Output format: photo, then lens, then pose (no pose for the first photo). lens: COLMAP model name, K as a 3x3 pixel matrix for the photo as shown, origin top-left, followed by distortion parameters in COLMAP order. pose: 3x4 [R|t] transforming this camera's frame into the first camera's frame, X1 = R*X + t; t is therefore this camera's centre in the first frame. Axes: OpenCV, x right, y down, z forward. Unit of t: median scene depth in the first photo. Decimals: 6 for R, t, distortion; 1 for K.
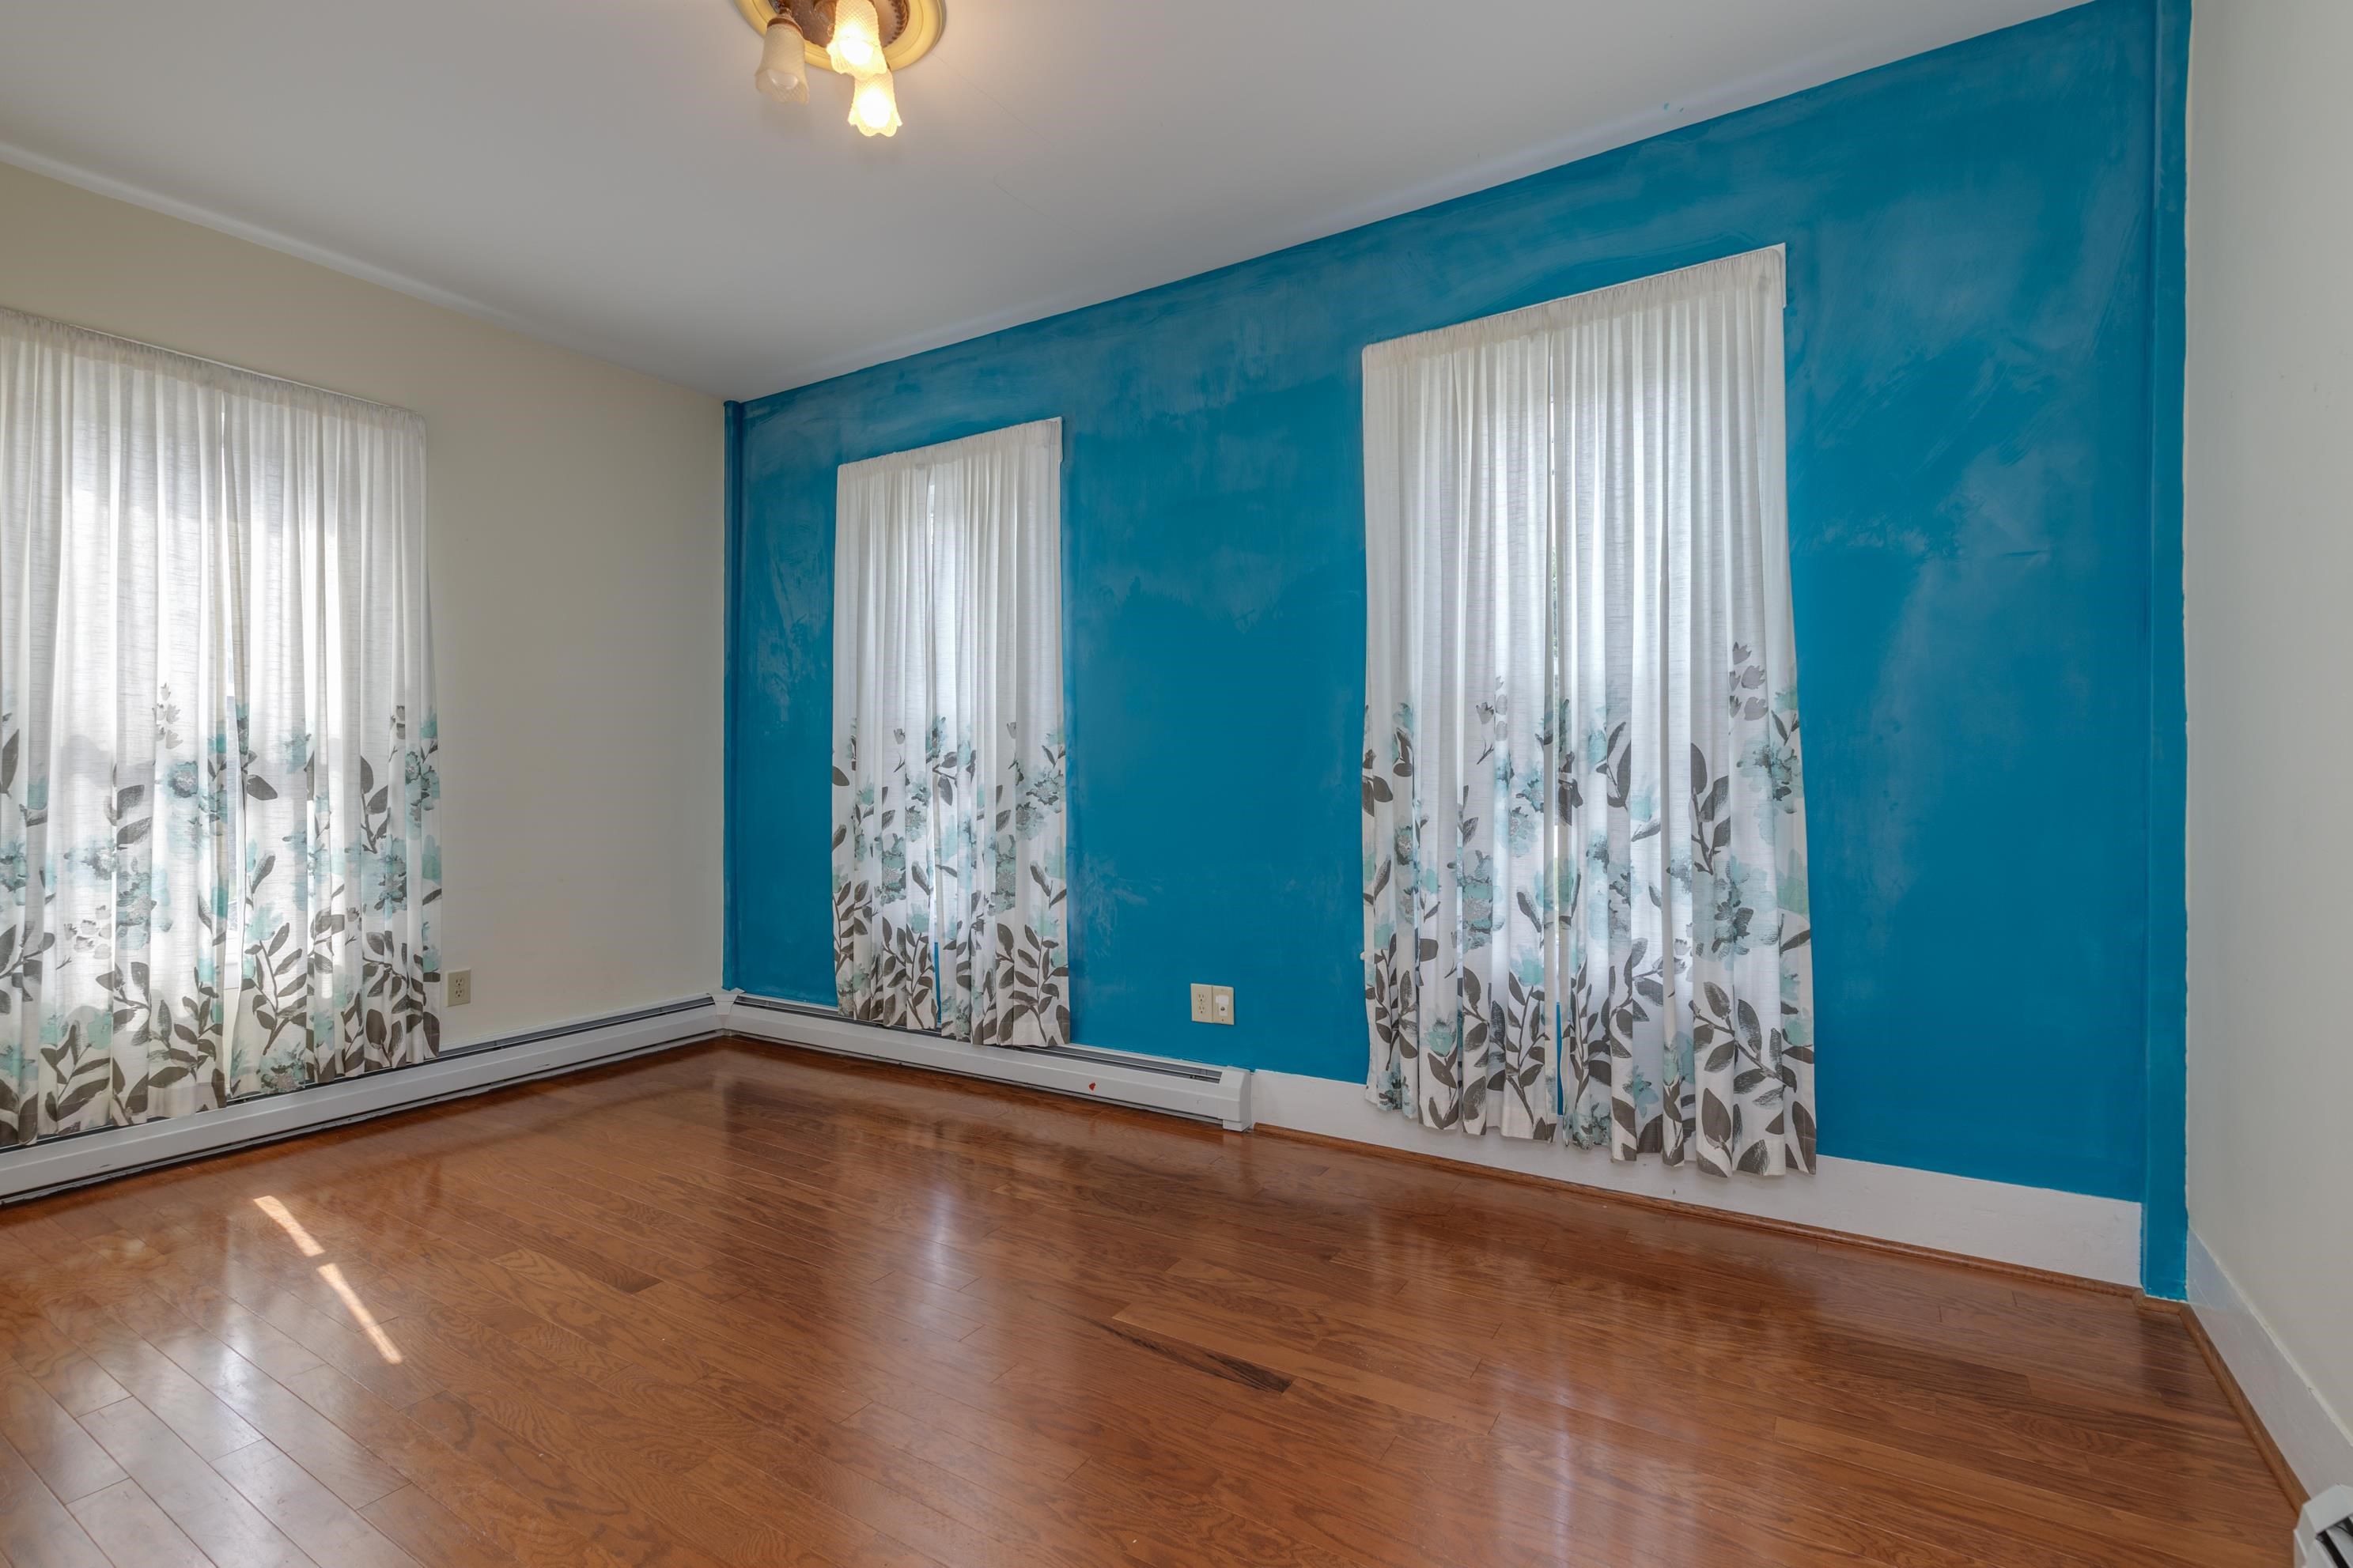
lens RADIAL K [[1085.5, 0, 1187.9], [0, 1085.5, 778.9], [0, 0, 1]] dist [0.004832, -0.000106]
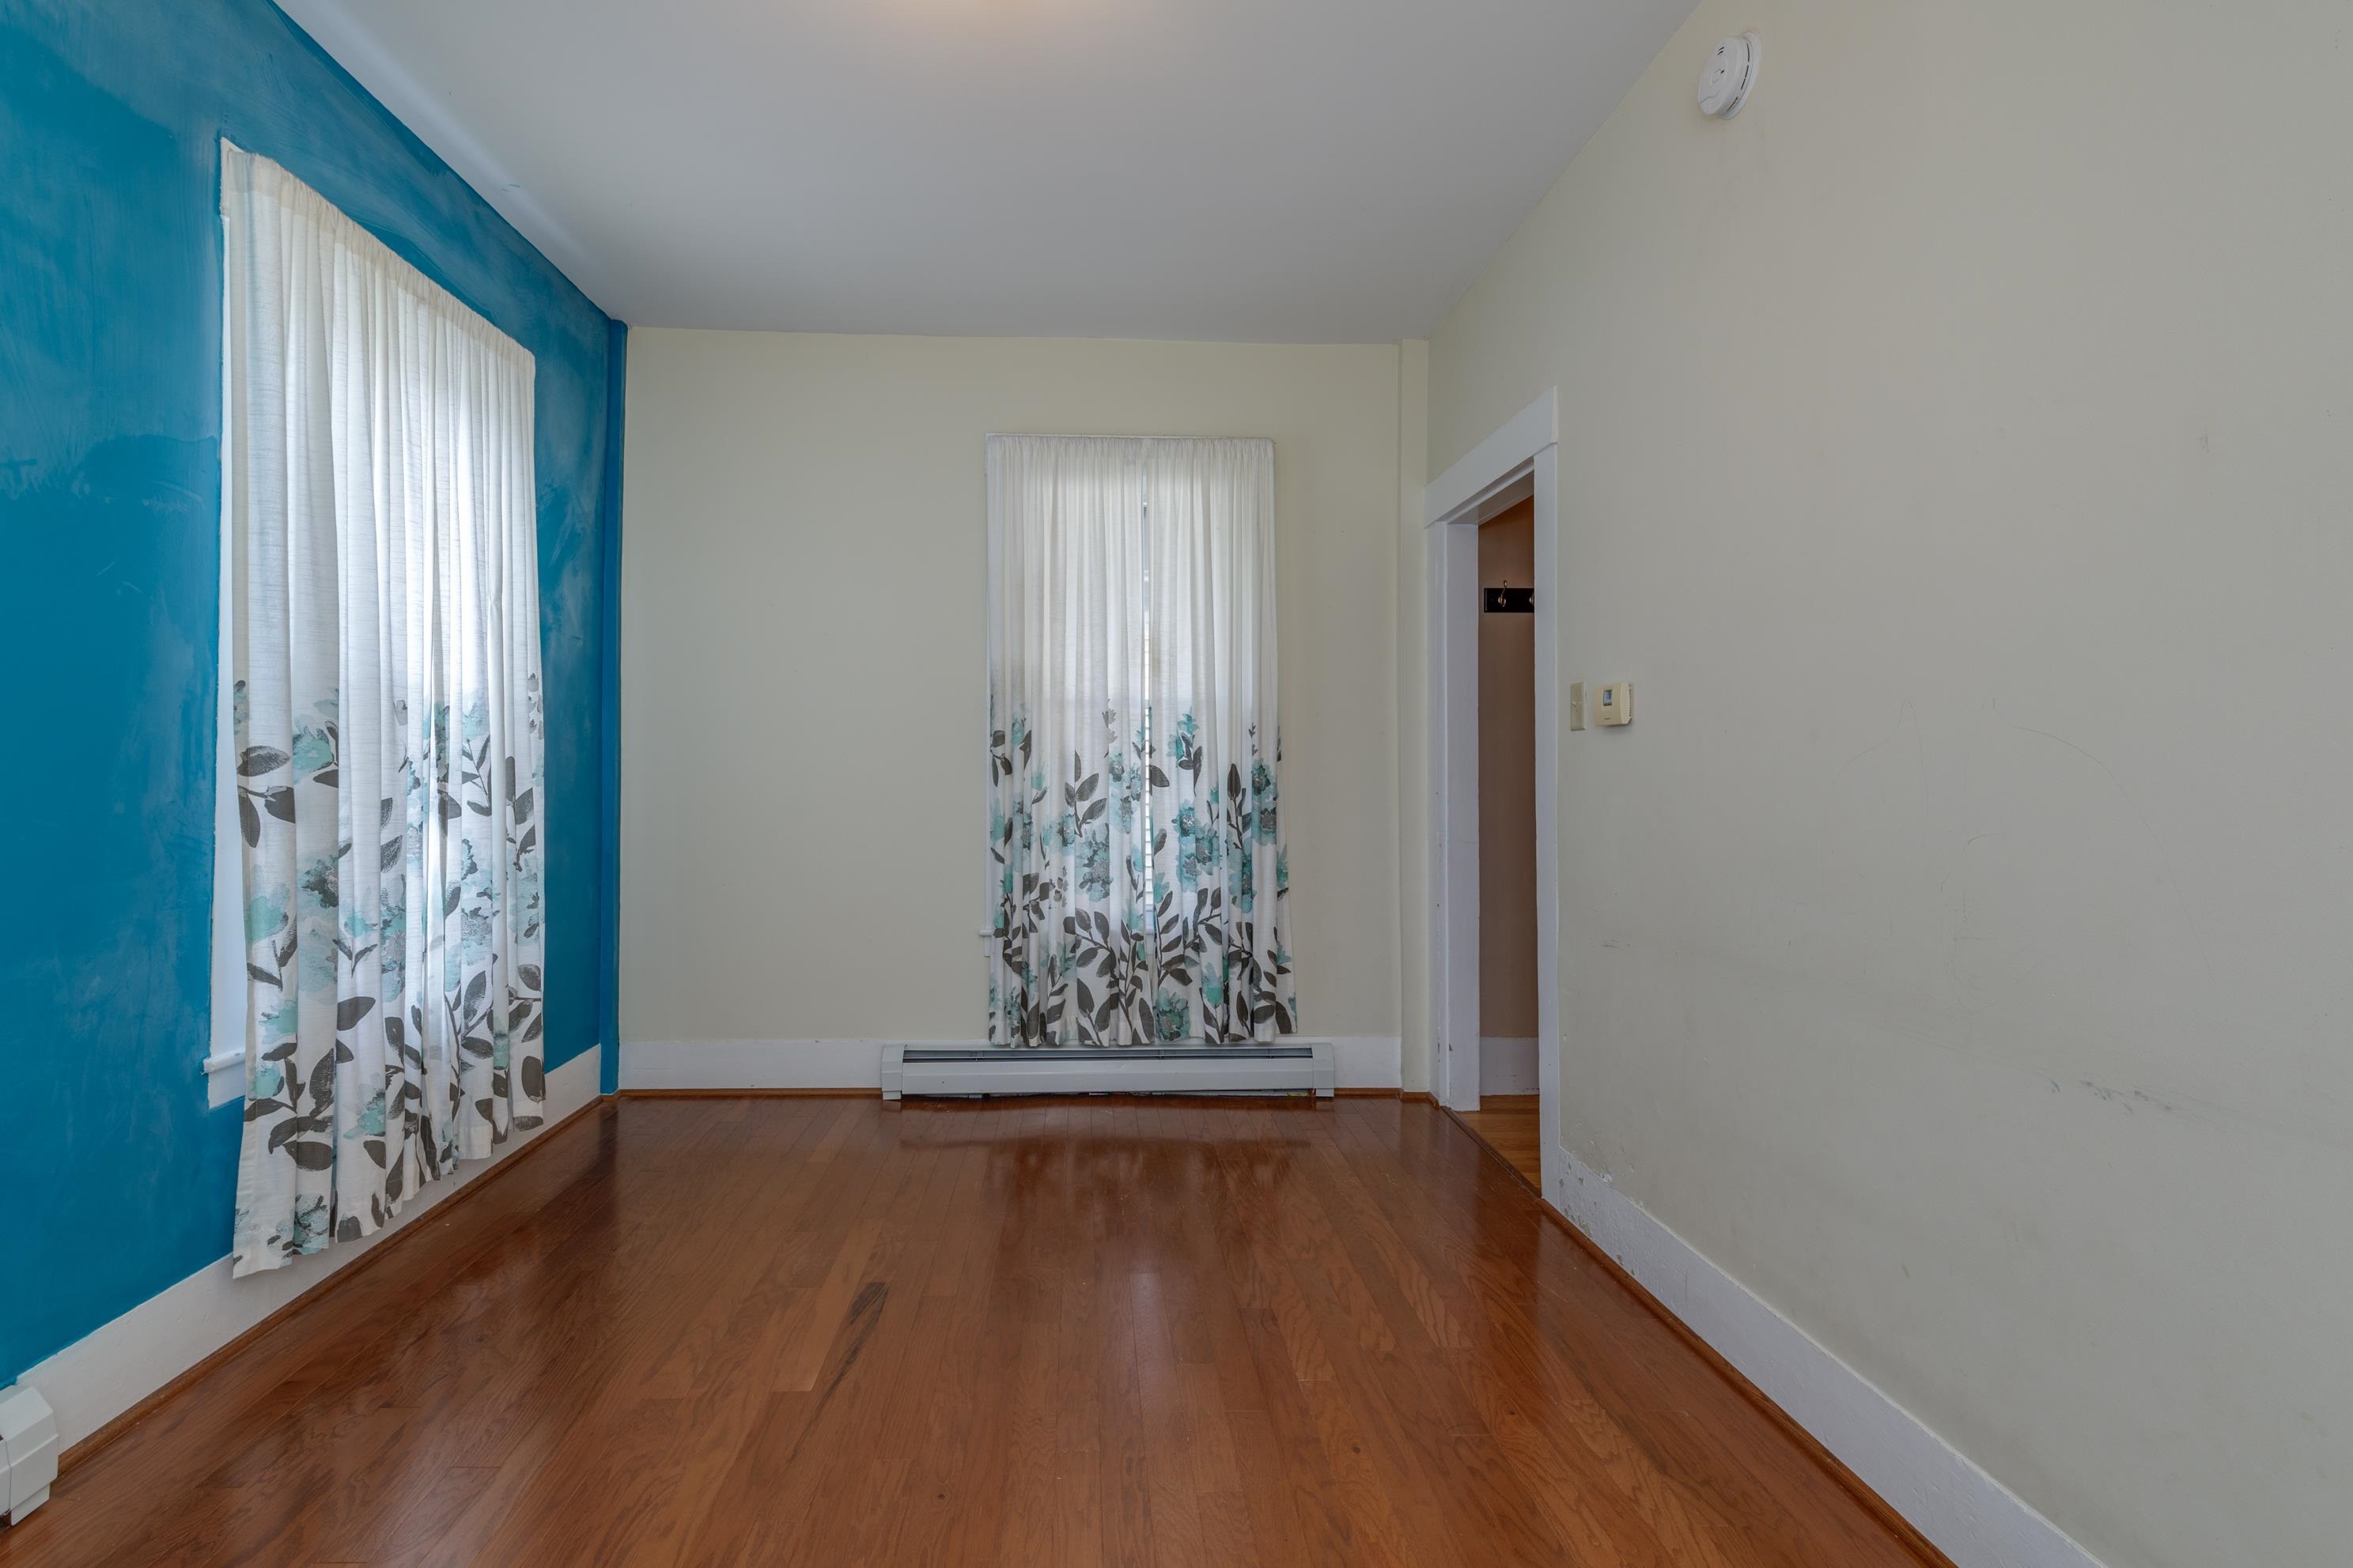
lens RADIAL K [[1085.5, 0, 1131.4], [0, 1085.5, 763.1], [0, 0, 1]] dist [0.004832, -0.000106]
pose [[-0.568472, 0.017607, 0.822514, -0.647534], [0.006809, 0.999837, -0.016697, -0.002182], [-0.822675, -0.003892, -0.568499, 0.869615]]
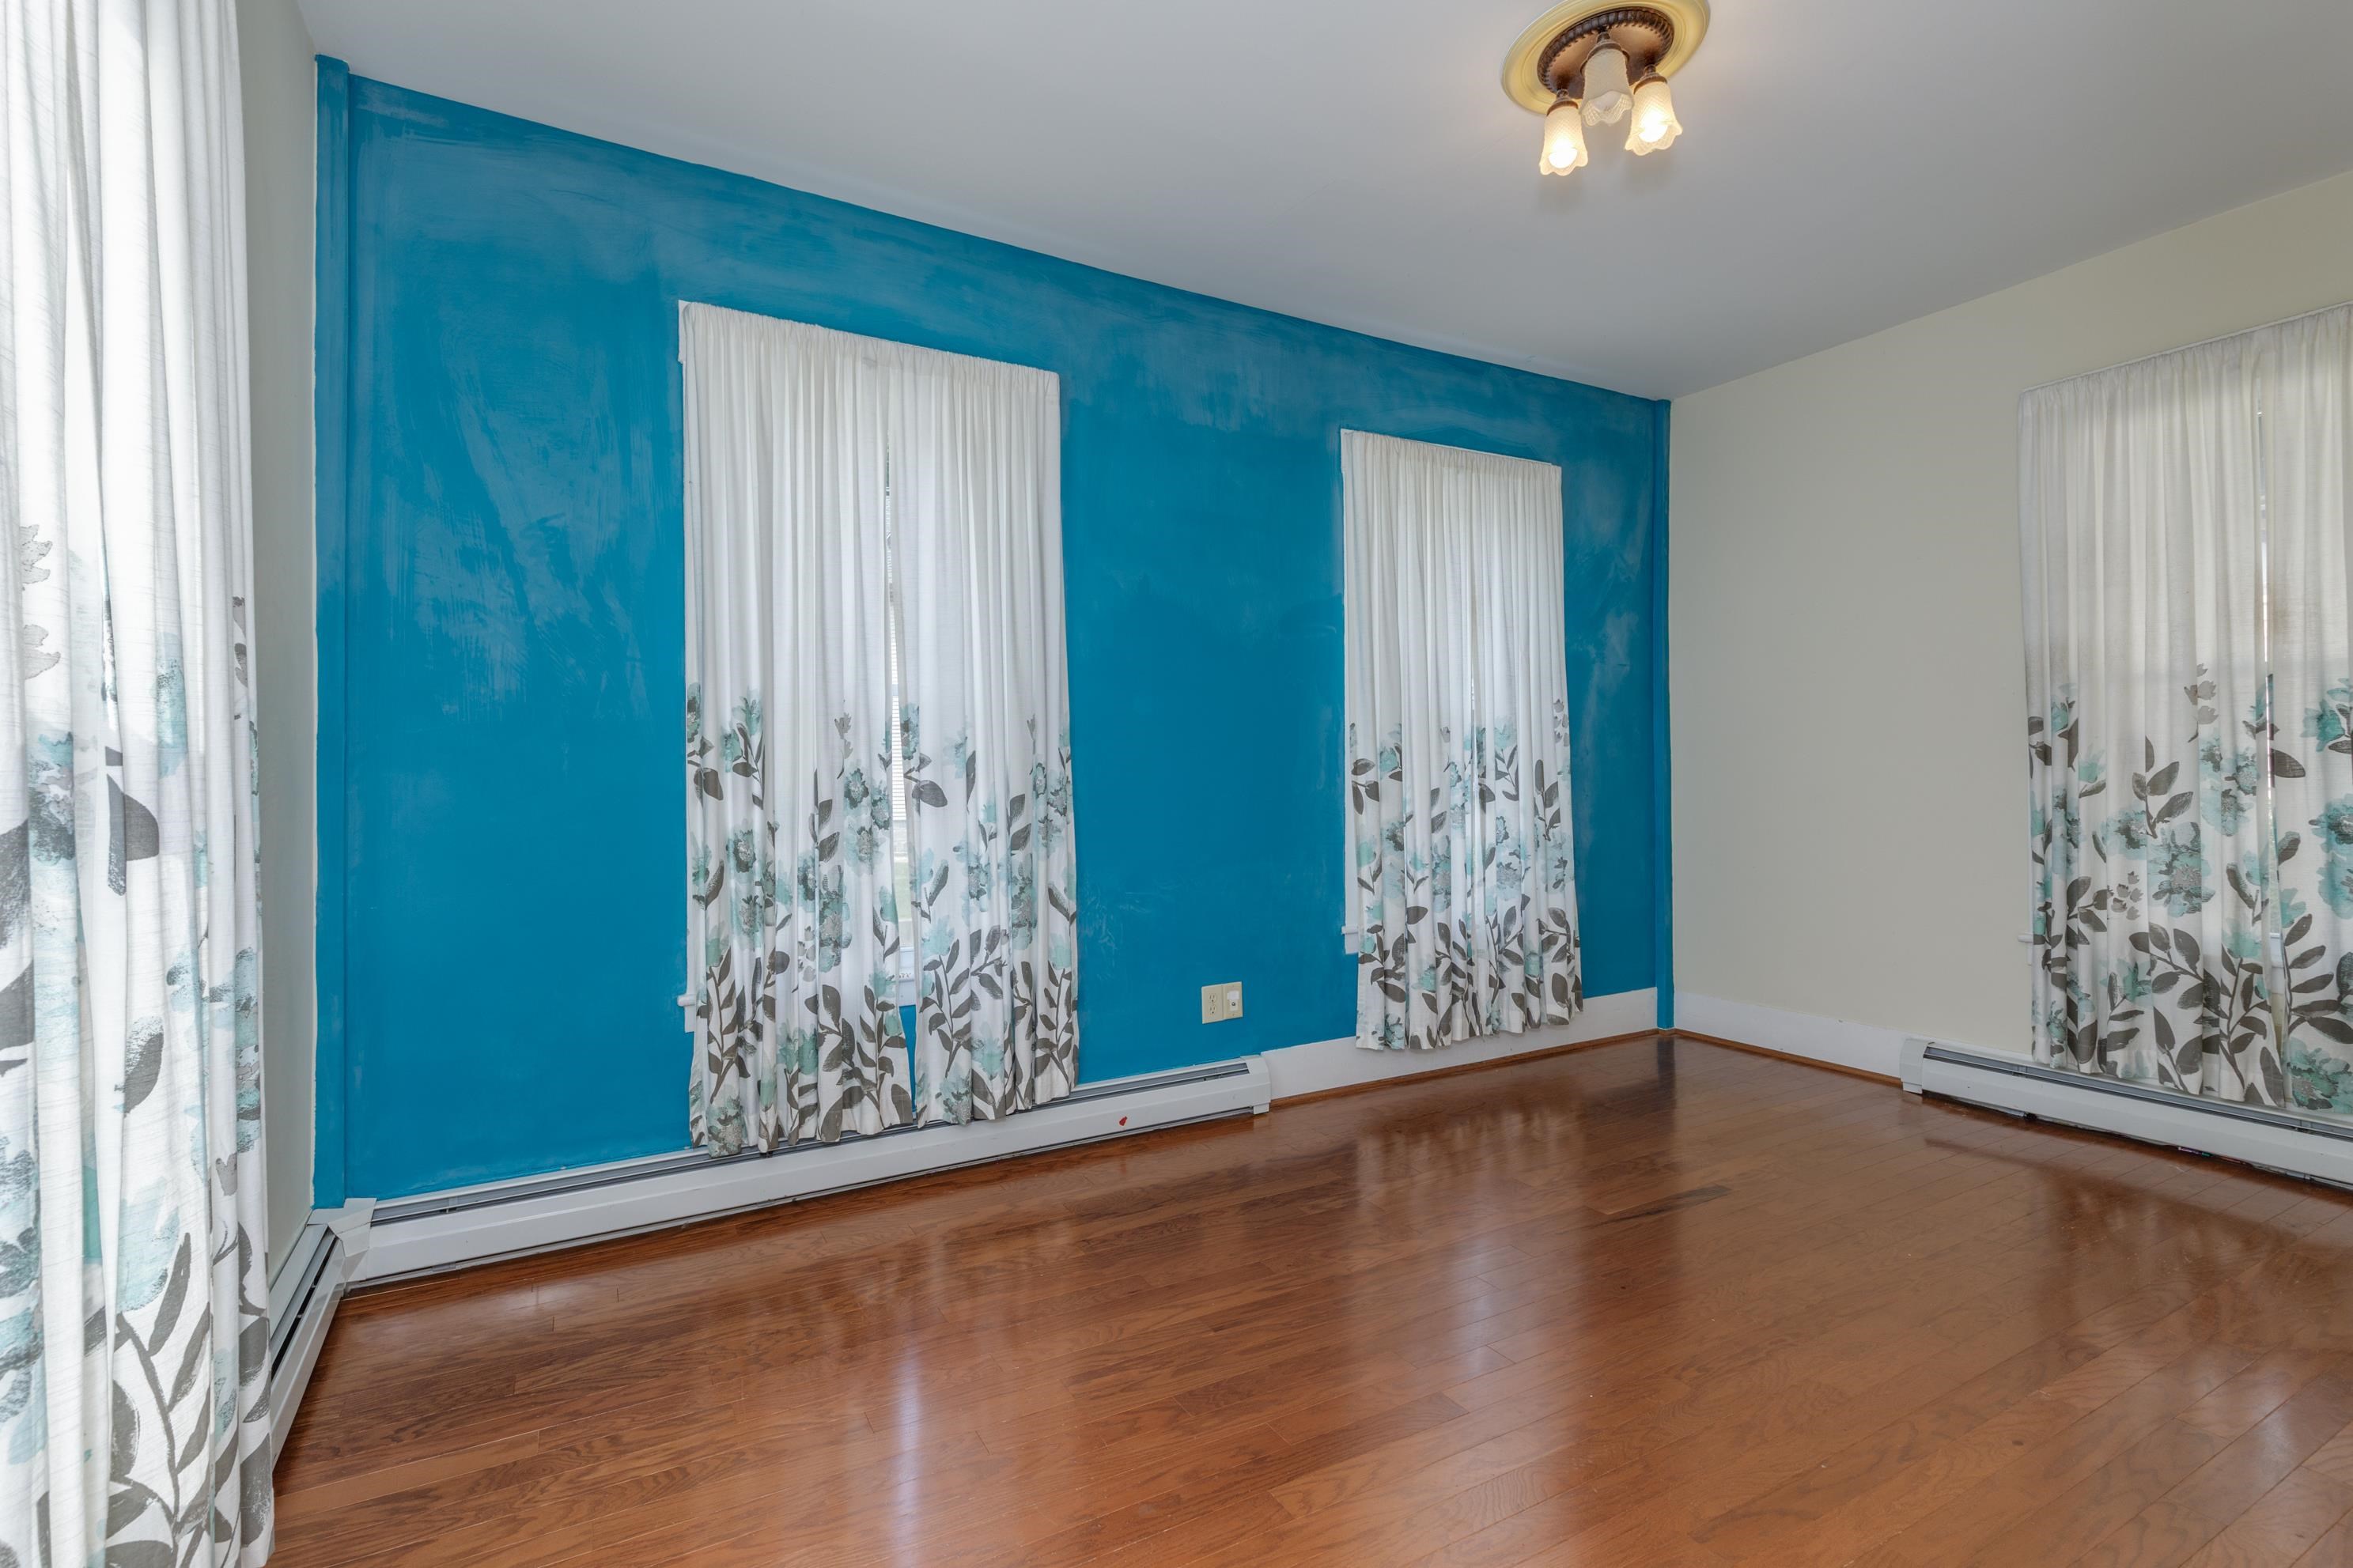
lens RADIAL K [[1085.5, 0, 1157.5], [0, 1085.5, 781.2], [0, 0, 1]] dist [0.004832, -0.000106]
pose [[0.478792, 0.001206, 0.877927, -0.943946], [0.011217, 0.999909, -0.007491, 0.003527], [-0.877857, 0.013435, 0.478735, 0.570675]]
